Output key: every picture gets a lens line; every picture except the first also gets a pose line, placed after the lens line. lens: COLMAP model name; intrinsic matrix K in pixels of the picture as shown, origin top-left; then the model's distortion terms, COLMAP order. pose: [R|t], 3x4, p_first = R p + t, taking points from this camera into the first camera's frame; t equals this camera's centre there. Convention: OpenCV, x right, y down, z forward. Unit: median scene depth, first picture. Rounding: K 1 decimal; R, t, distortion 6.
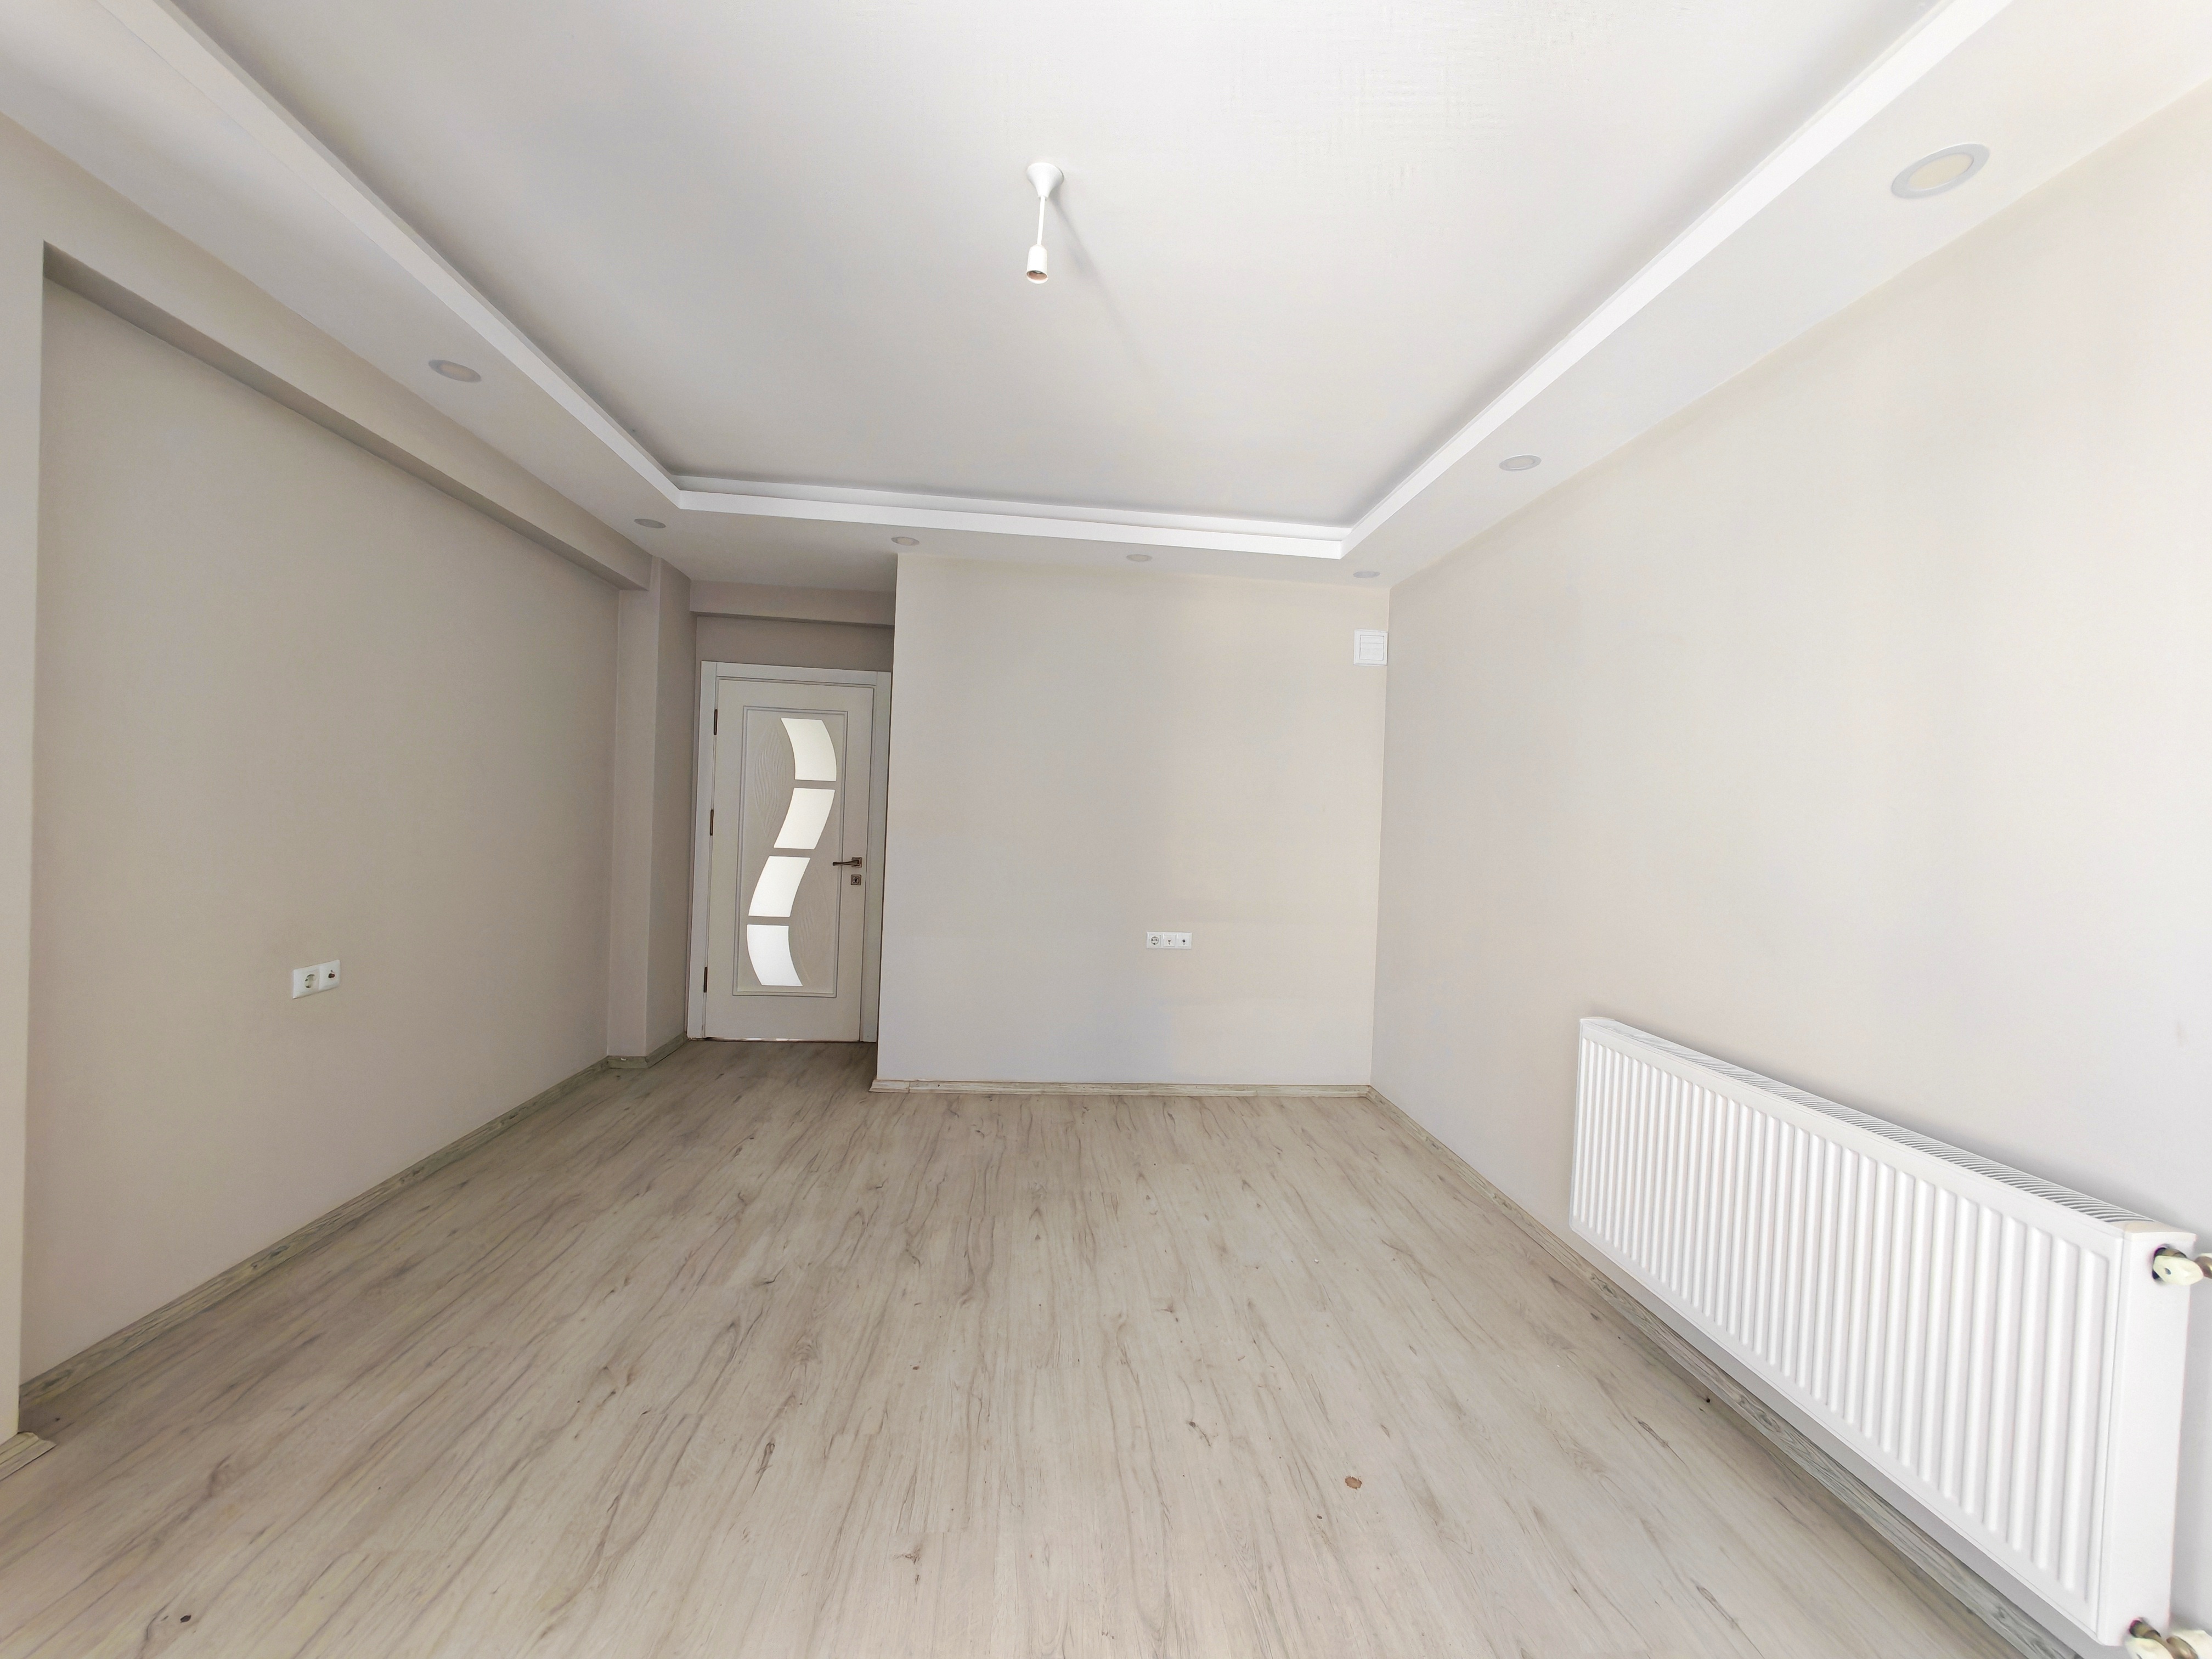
lens RADIAL K [[829.7, 0, 1102.2], [0, 829.7, 824.9], [0, 0, 1]] dist [0.002233, -0.000044]
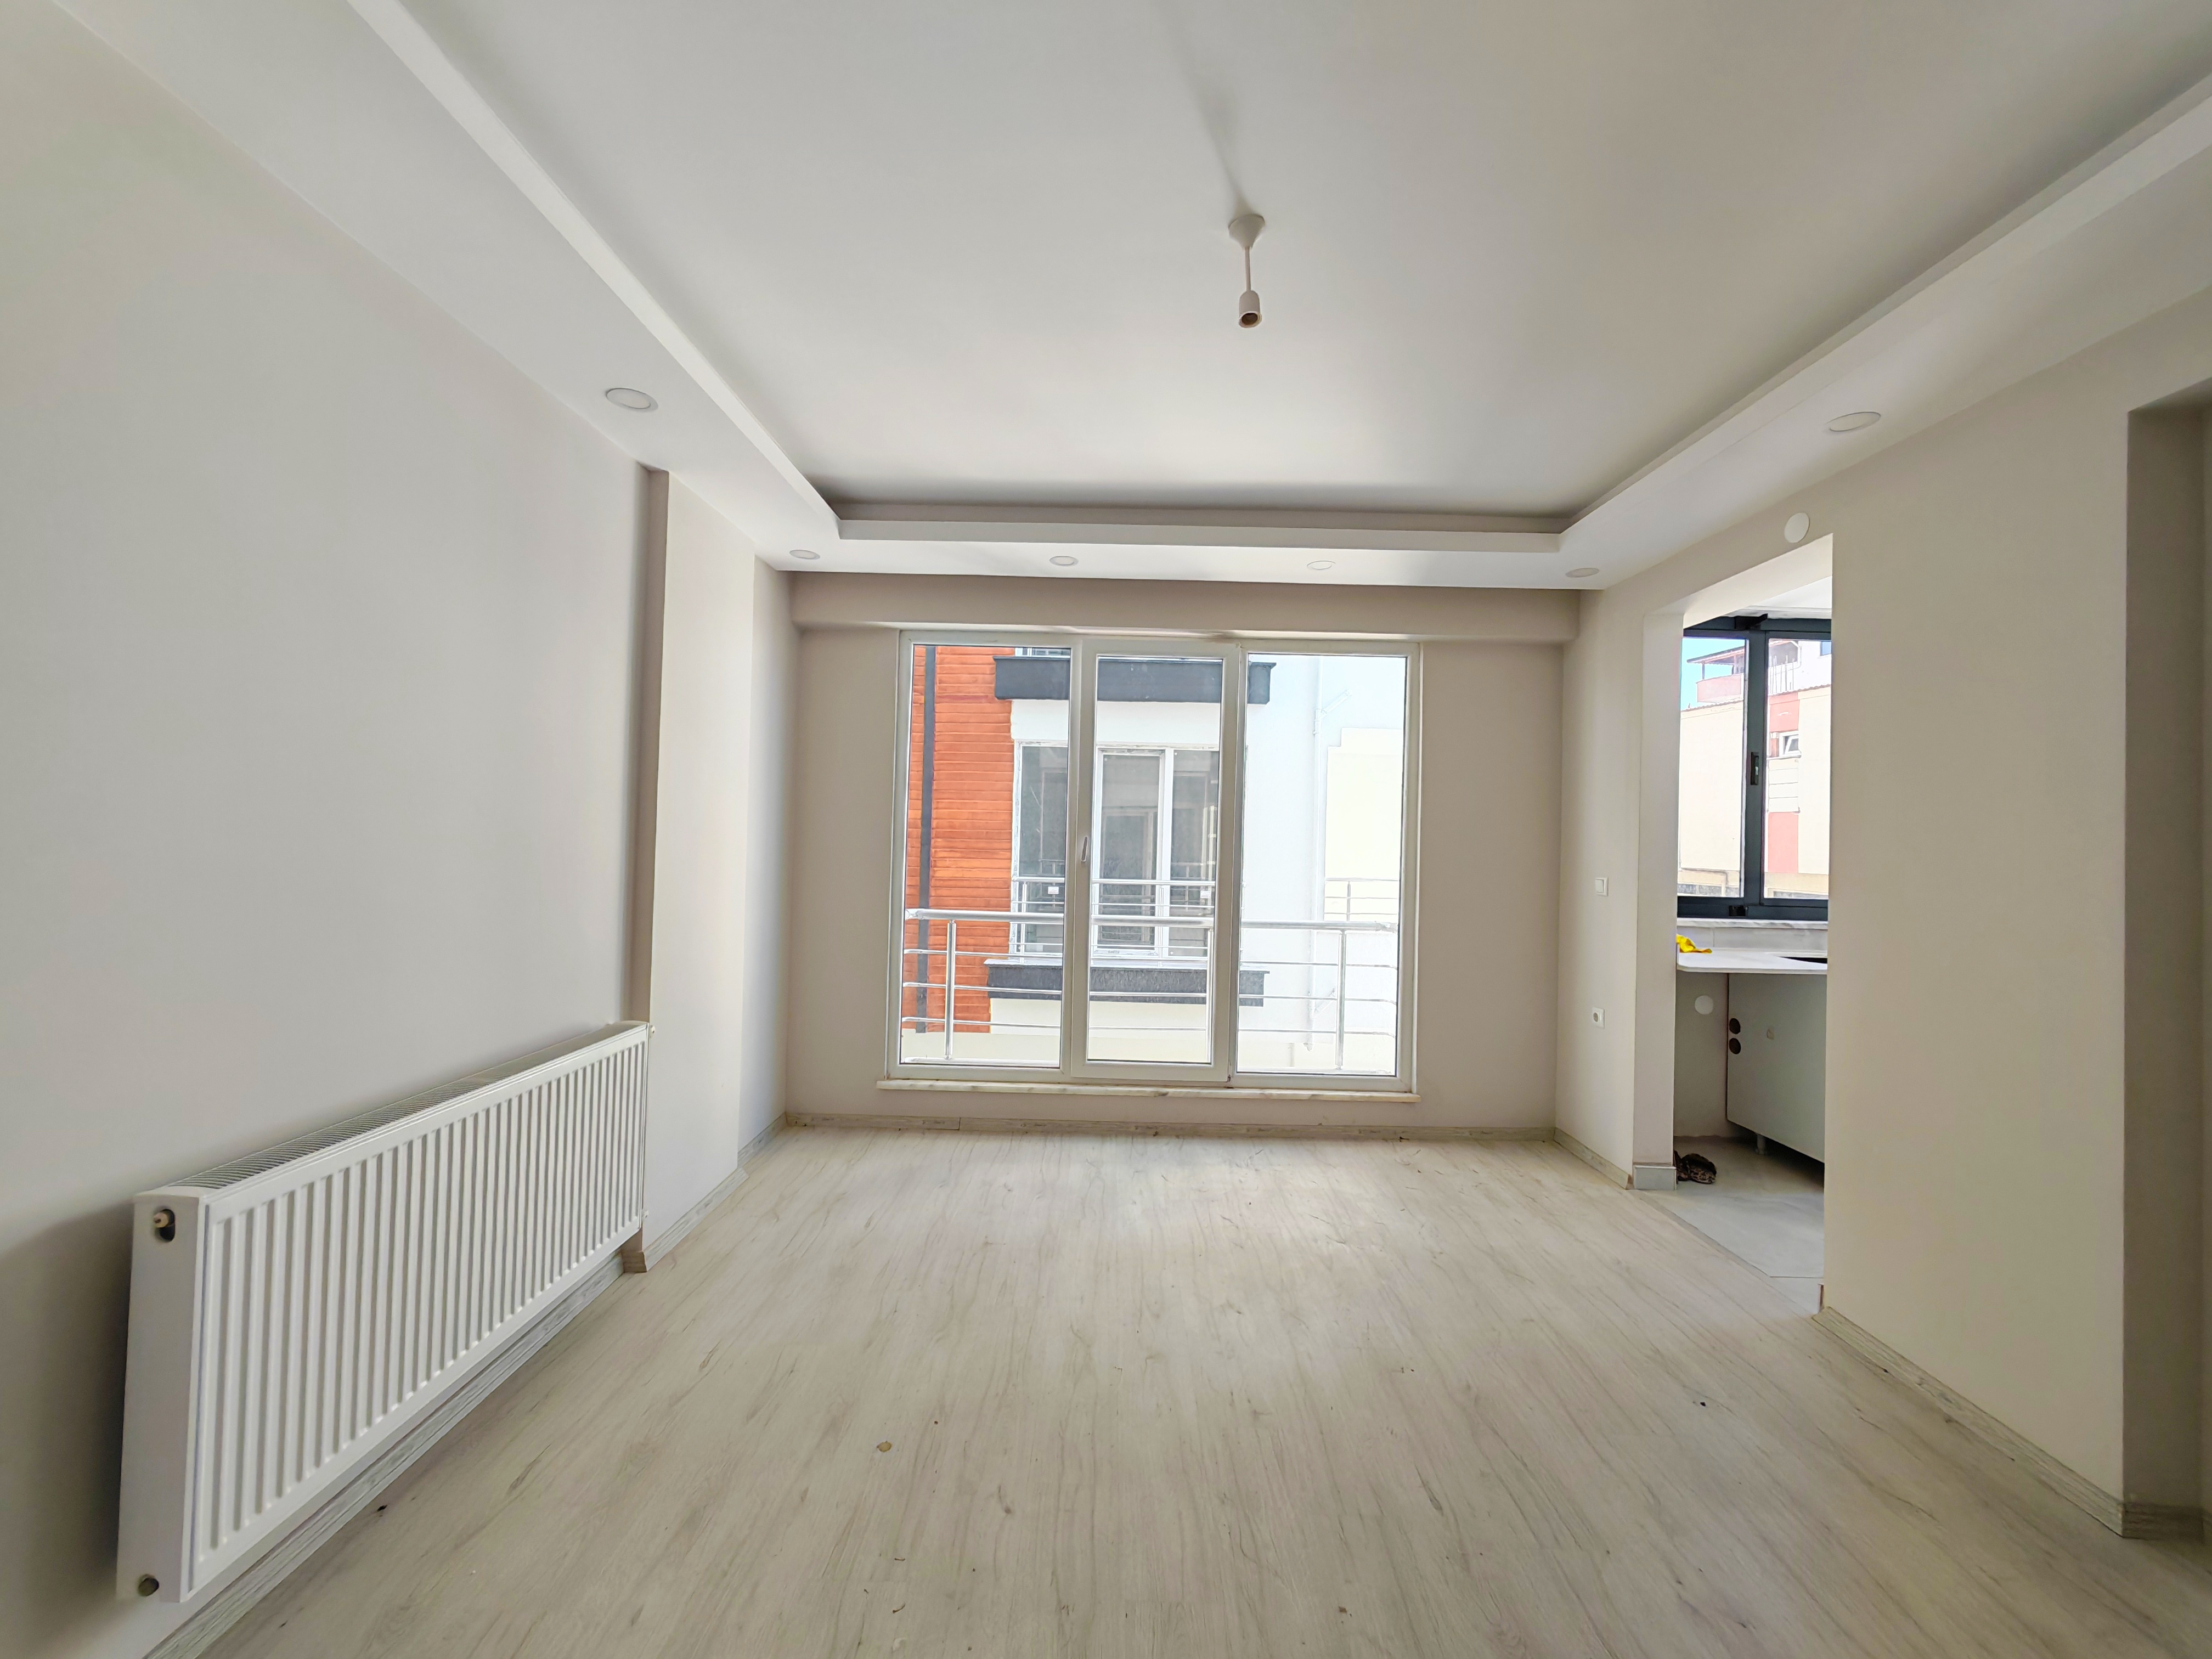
lens RADIAL K [[829.7, 0, 1102.2], [0, 829.7, 824.9], [0, 0, 1]] dist [0.002233, -0.000044]
pose [[-0.993214, -0.064132, 0.097016, -0.032662], [-0.064165, 0.997935, 0.002789, -0.046539], [-0.096995, -0.003455, -0.995279, 1.696992]]
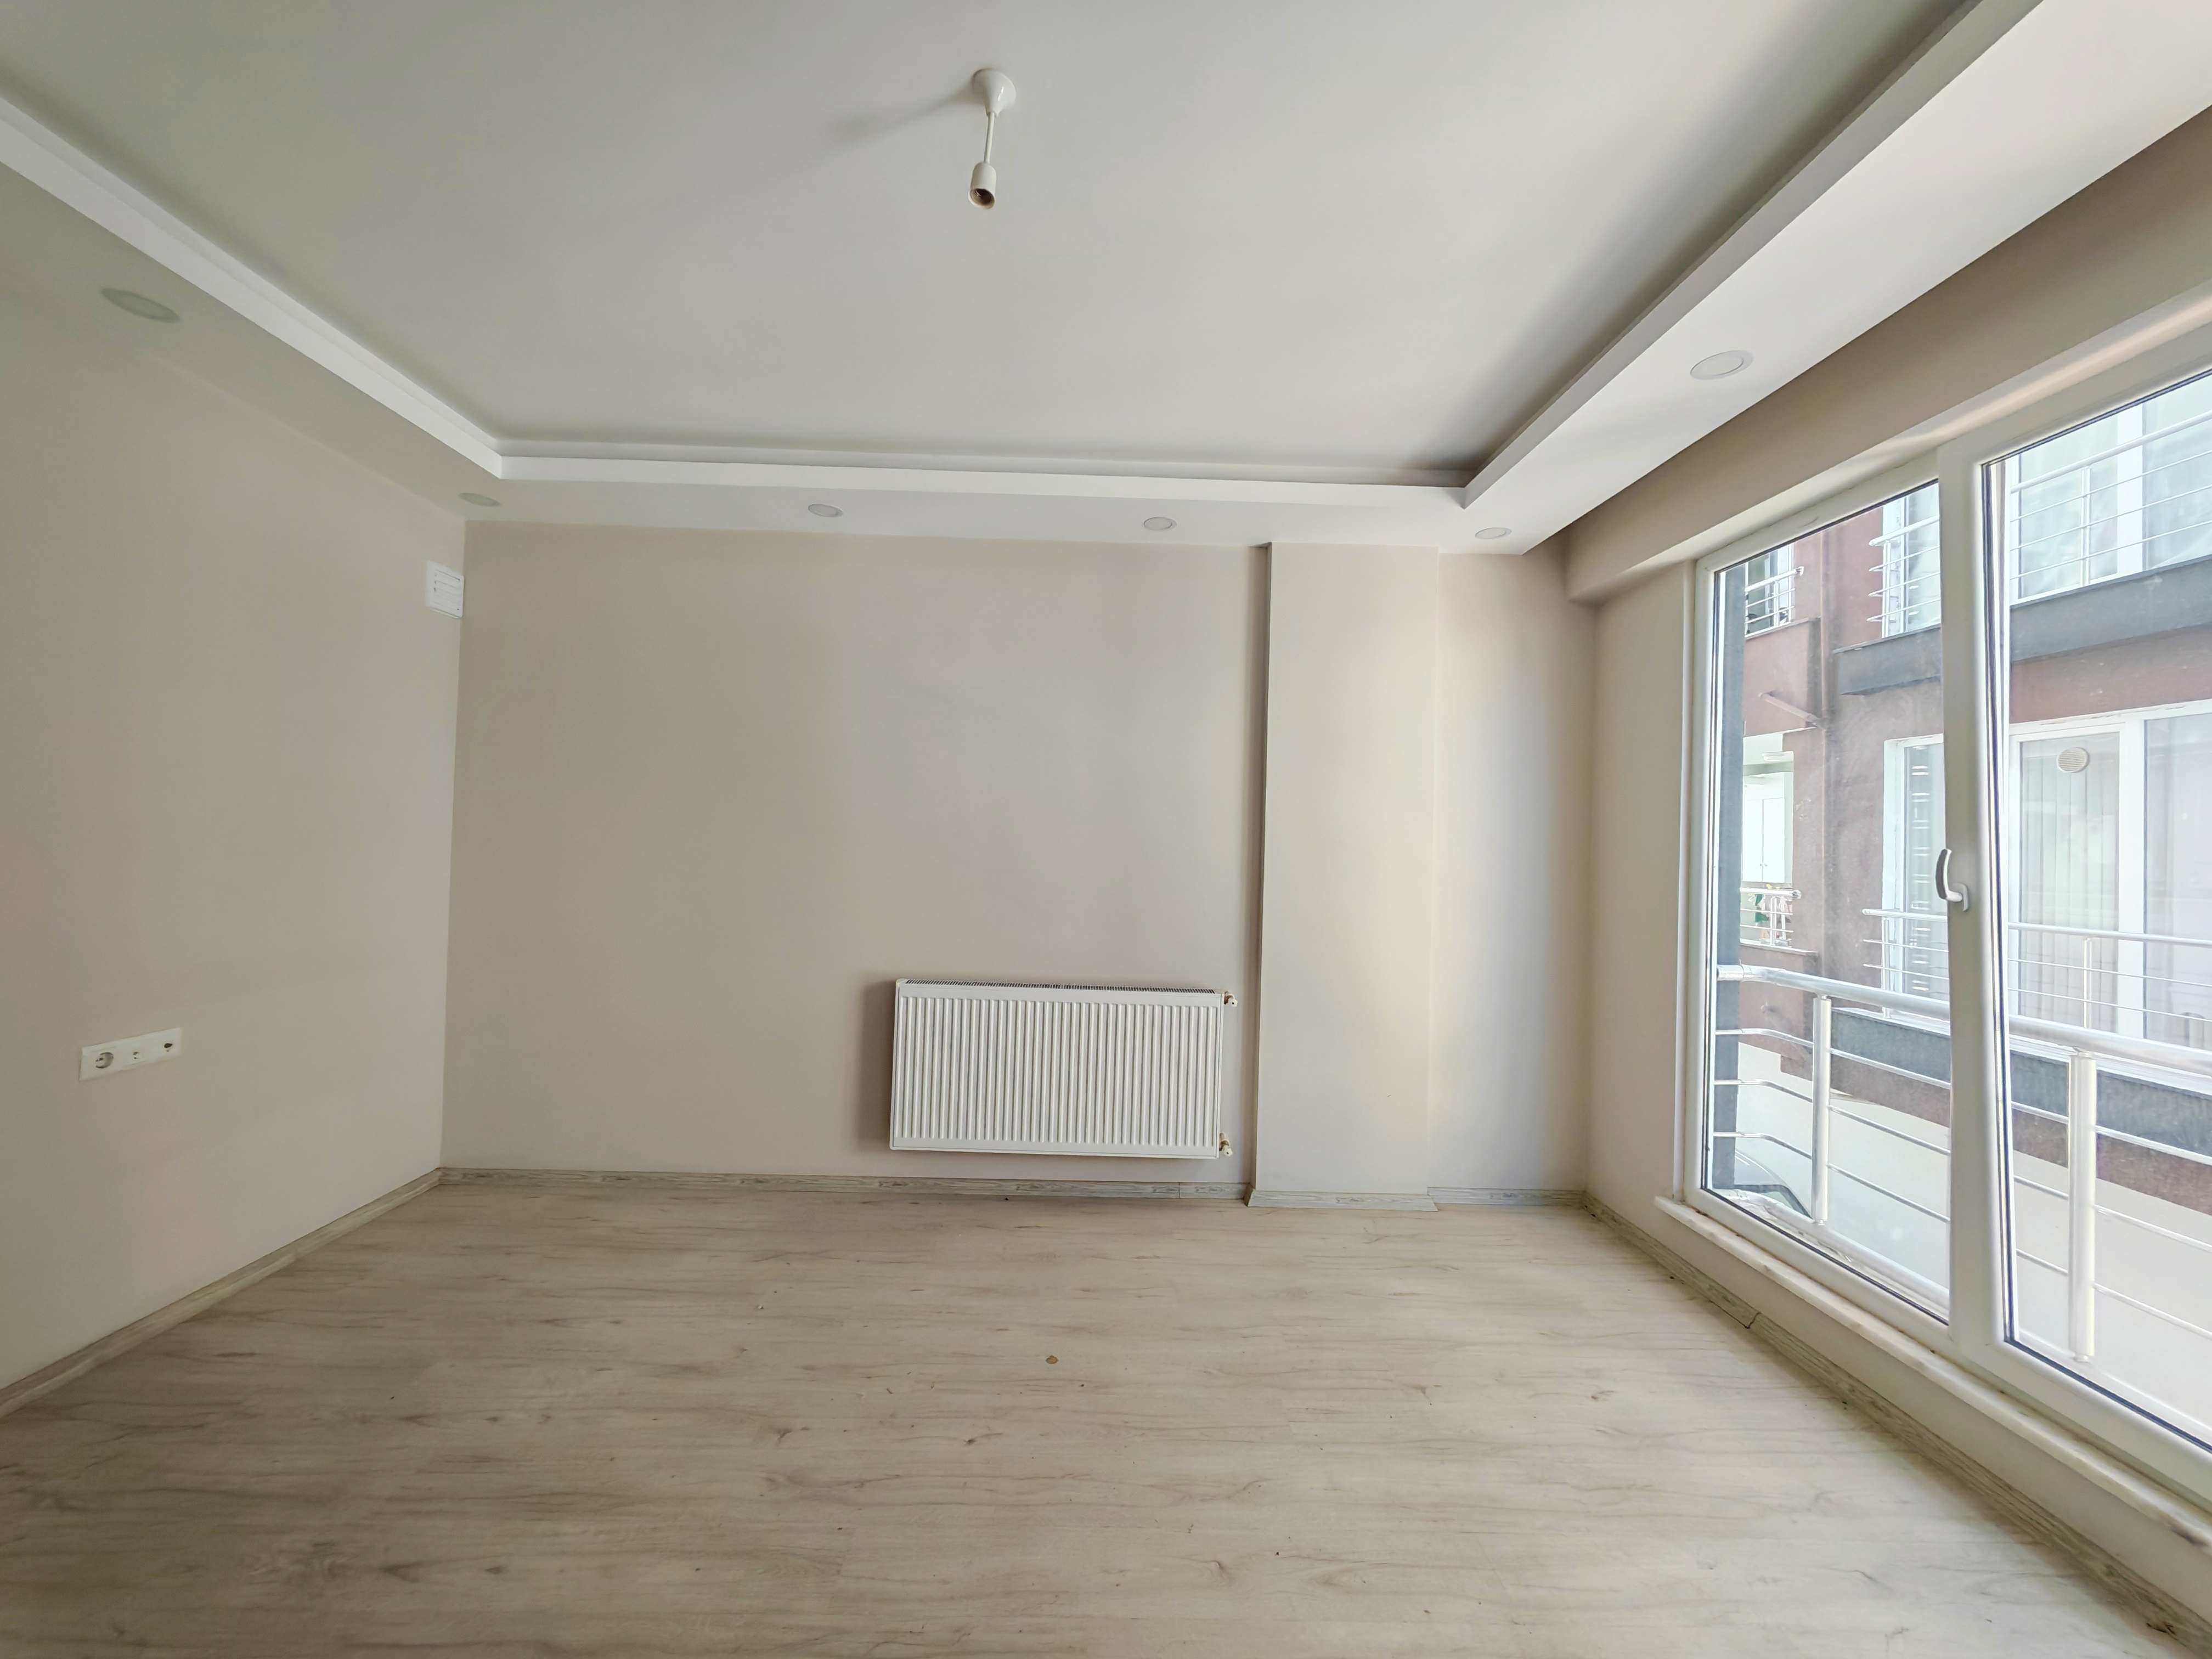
lens RADIAL K [[829.7, 0, 1102.2], [0, 829.7, 824.9], [0, 0, 1]] dist [0.002233, -0.000044]
pose [[0.069425, -0.017811, 0.997428, -0.774390], [-0.013665, 0.999730, 0.018803, -0.043724], [-0.997494, -0.014935, 0.069163, 0.692587]]
